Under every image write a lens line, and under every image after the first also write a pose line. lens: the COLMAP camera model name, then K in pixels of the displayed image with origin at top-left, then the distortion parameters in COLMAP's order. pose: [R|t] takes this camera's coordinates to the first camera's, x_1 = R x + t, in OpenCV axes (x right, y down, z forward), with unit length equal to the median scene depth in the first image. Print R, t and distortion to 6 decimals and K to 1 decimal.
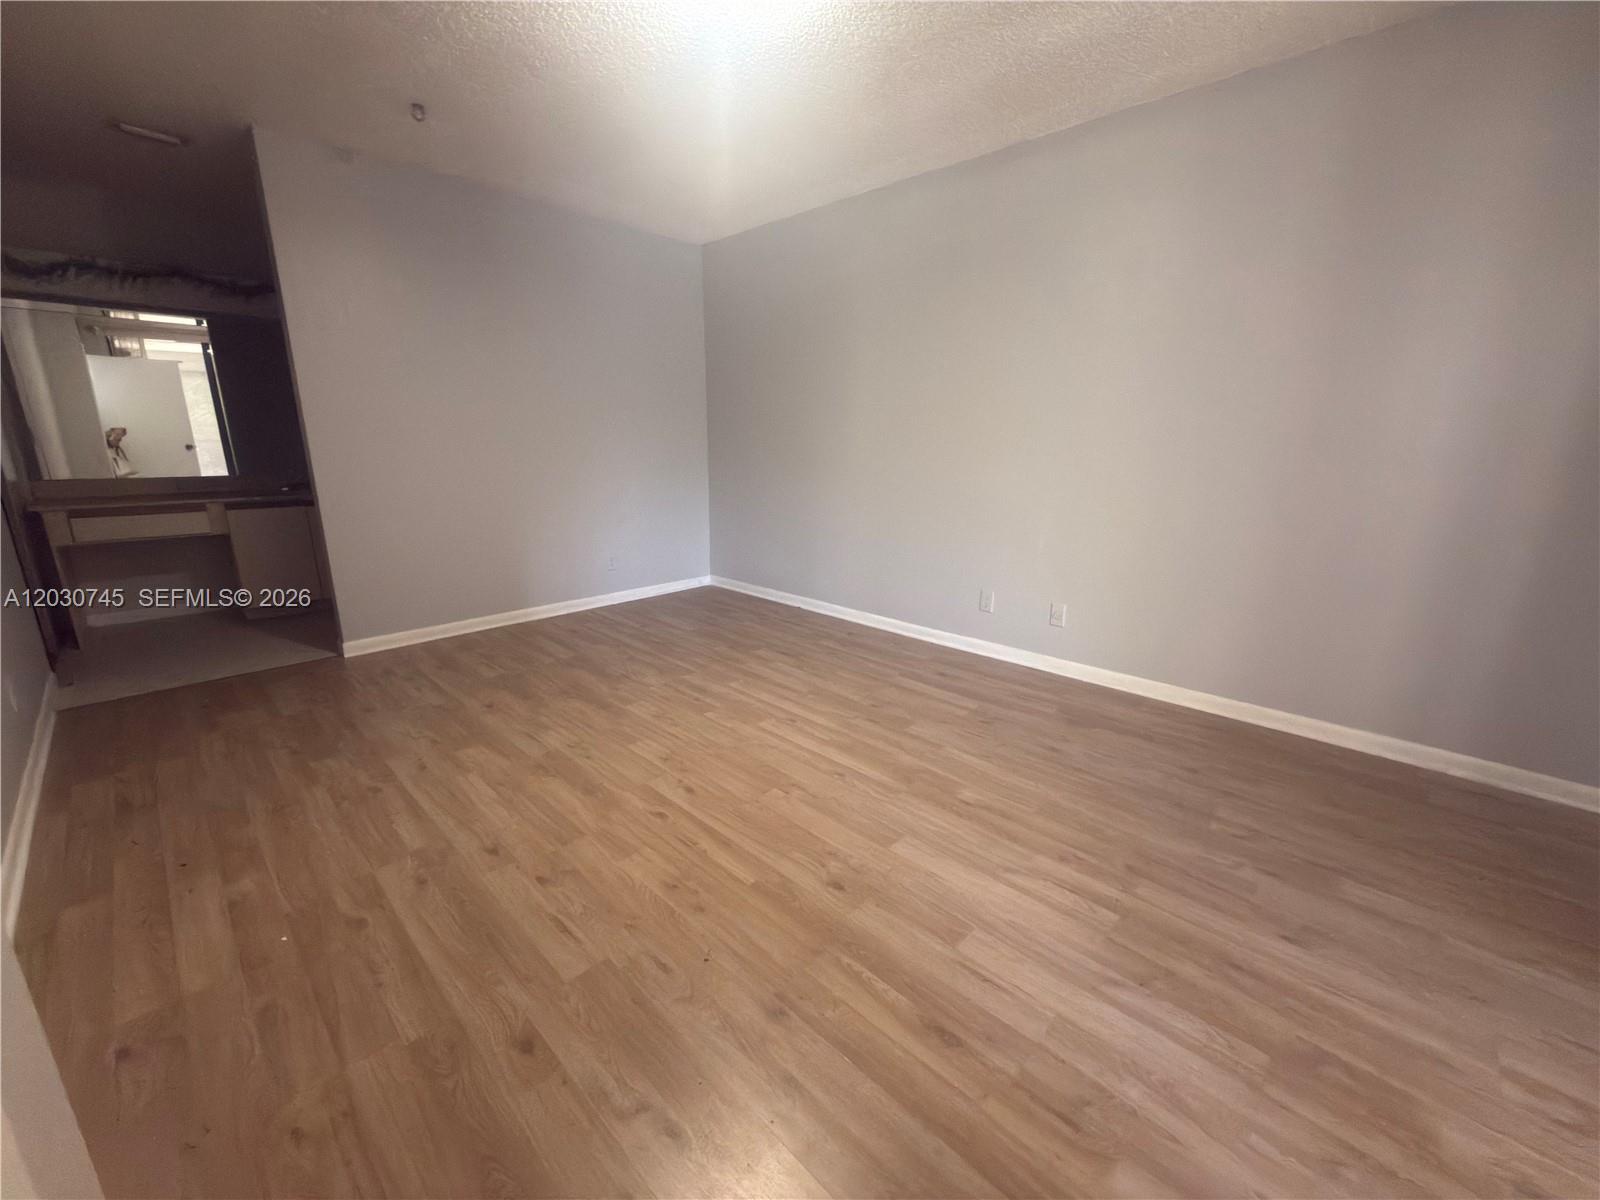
lens RADIAL K [[641.0, 0, 800.0], [0, 641.0, 600.0], [0, 0, 1]] dist [0.001057, 0.000254]
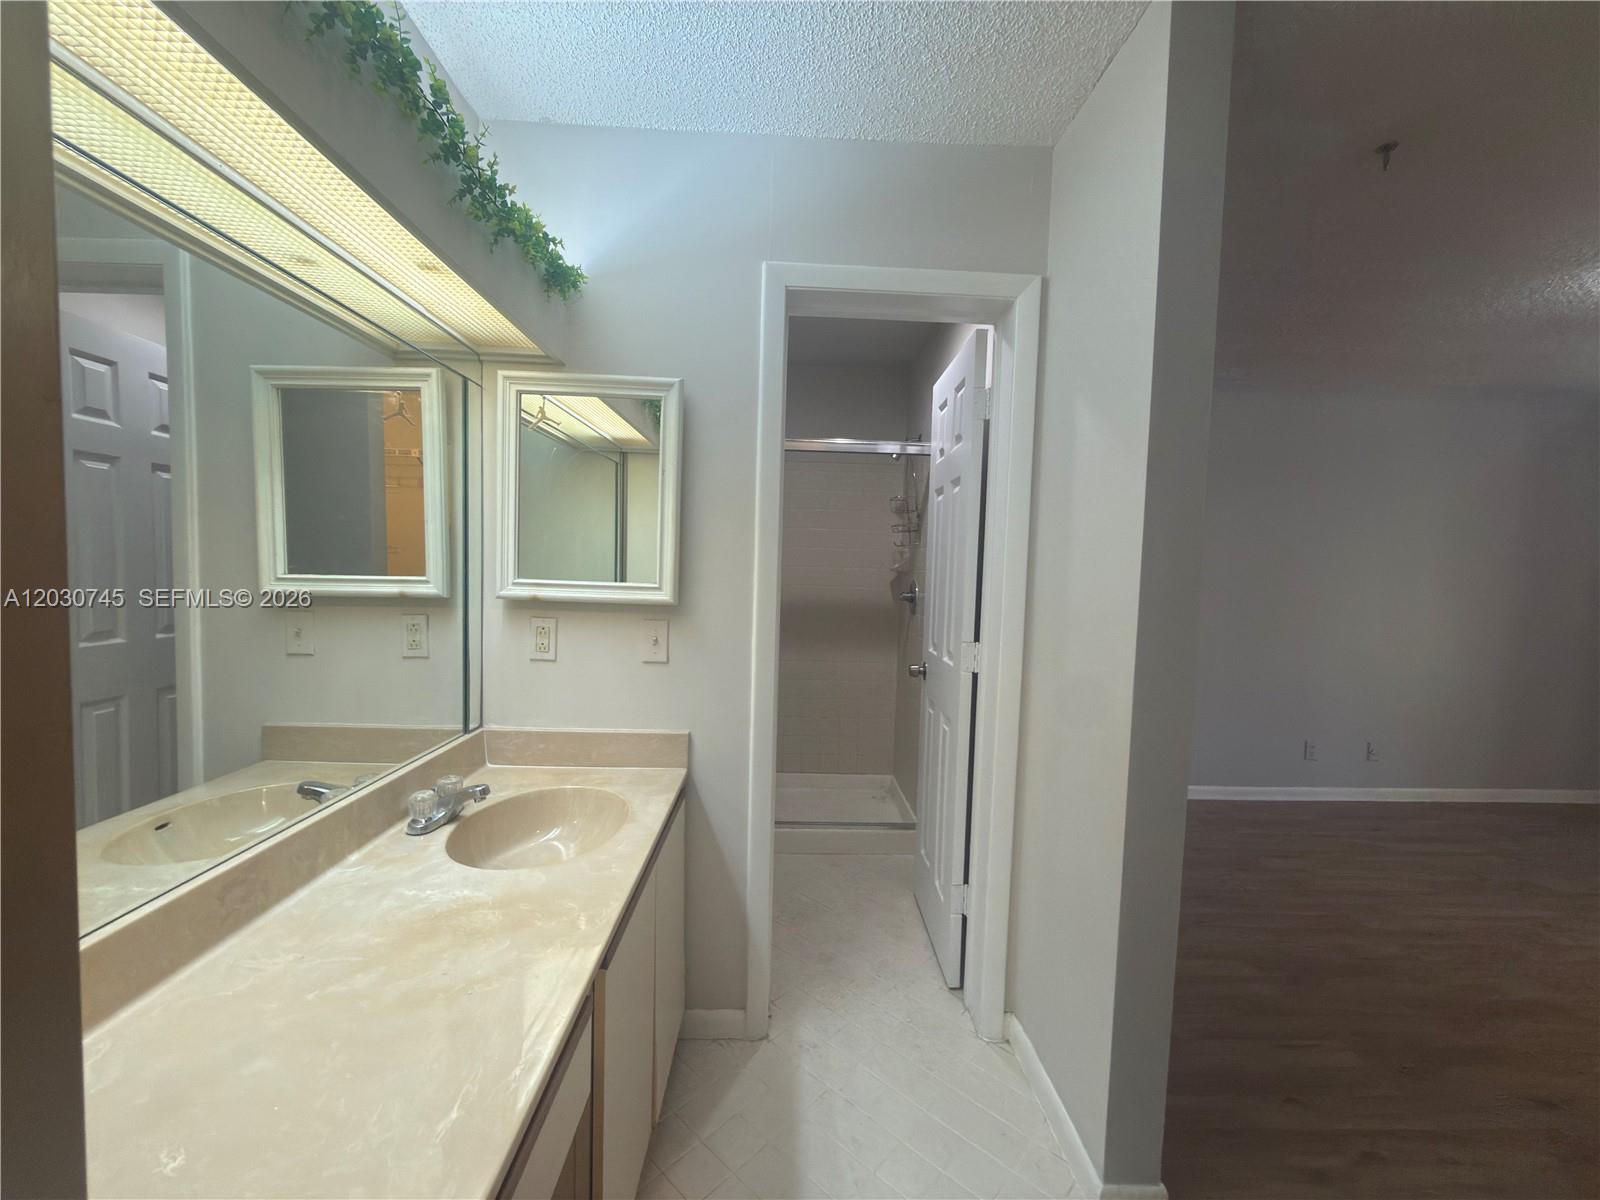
lens RADIAL K [[641.0, 0, 800.0], [0, 641.0, 600.0], [0, 0, 1]] dist [0.001057, 0.000254]
pose [[0.698500, -0.032411, 0.714875, -1.790426], [0.162976, 0.979927, -0.114814, -0.435866], [-0.696804, 0.196705, 0.689761, 1.273168]]
